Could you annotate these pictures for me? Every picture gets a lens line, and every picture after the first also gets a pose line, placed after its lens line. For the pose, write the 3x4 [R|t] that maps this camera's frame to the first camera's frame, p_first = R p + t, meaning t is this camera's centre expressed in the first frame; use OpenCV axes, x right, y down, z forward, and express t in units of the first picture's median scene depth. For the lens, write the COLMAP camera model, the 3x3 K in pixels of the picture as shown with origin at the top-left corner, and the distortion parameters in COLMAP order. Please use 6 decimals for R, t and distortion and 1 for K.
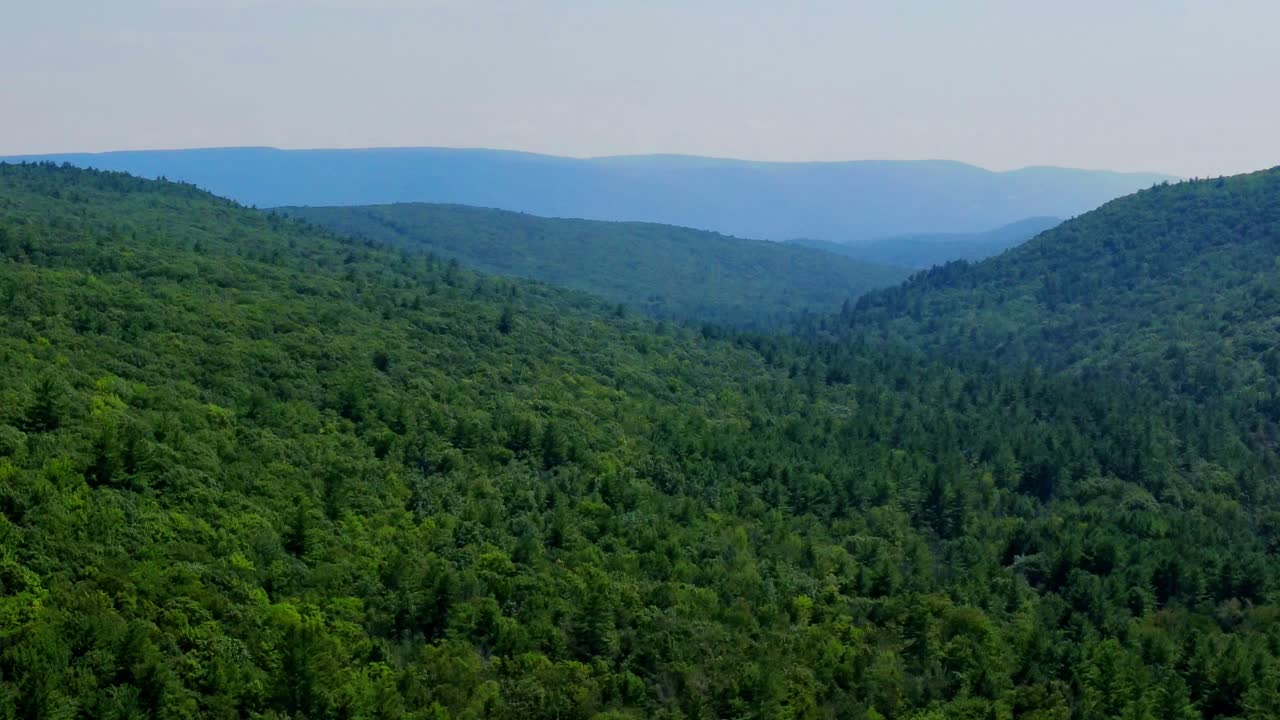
lens RADIAL K [[2980.6, 0, 640.2], [0, 2980.6, 359.5], [0, 0, 1]] dist [0.104942, 0.000000]
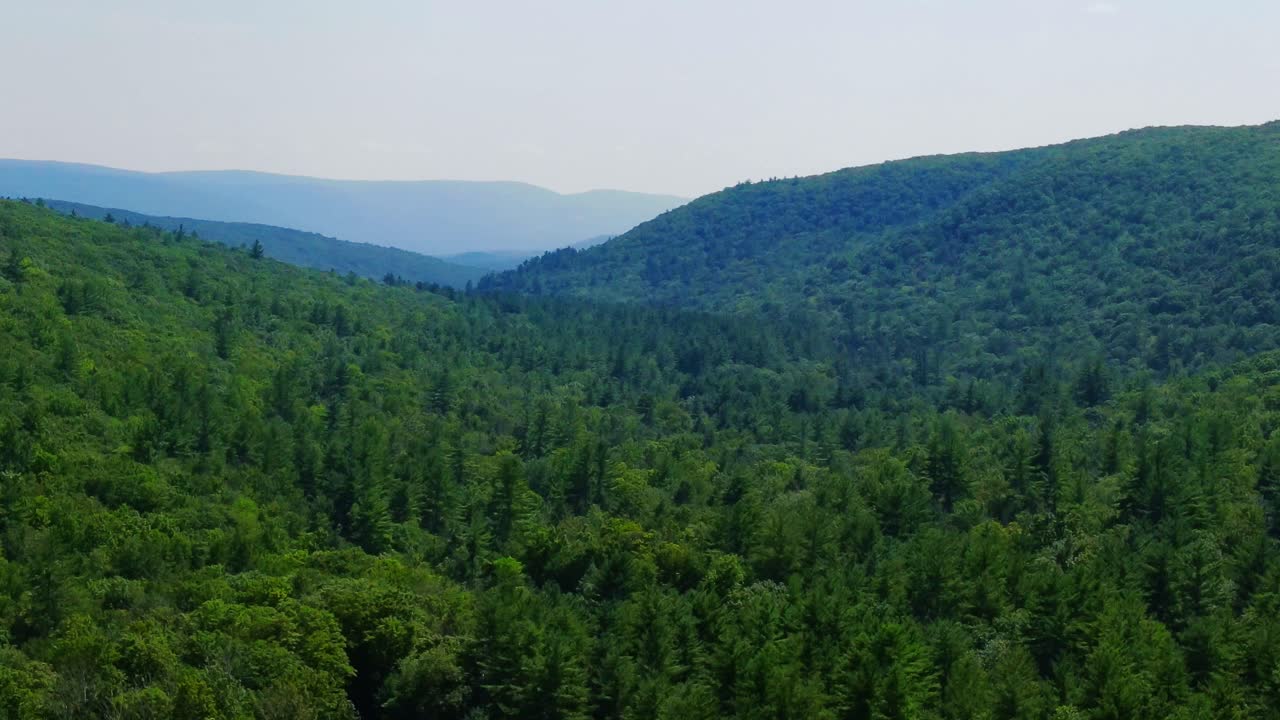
lens RADIAL K [[2980.6, 0, 639.9], [0, 2980.6, 360.3], [0, 0, 1]] dist [0.104942, 0.000000]
pose [[0.989071, 0.009132, 0.147155, -0.036360], [-0.007941, 0.999931, -0.008682, 0.021871], [-0.147224, 0.007418, 0.989075, -0.134423]]
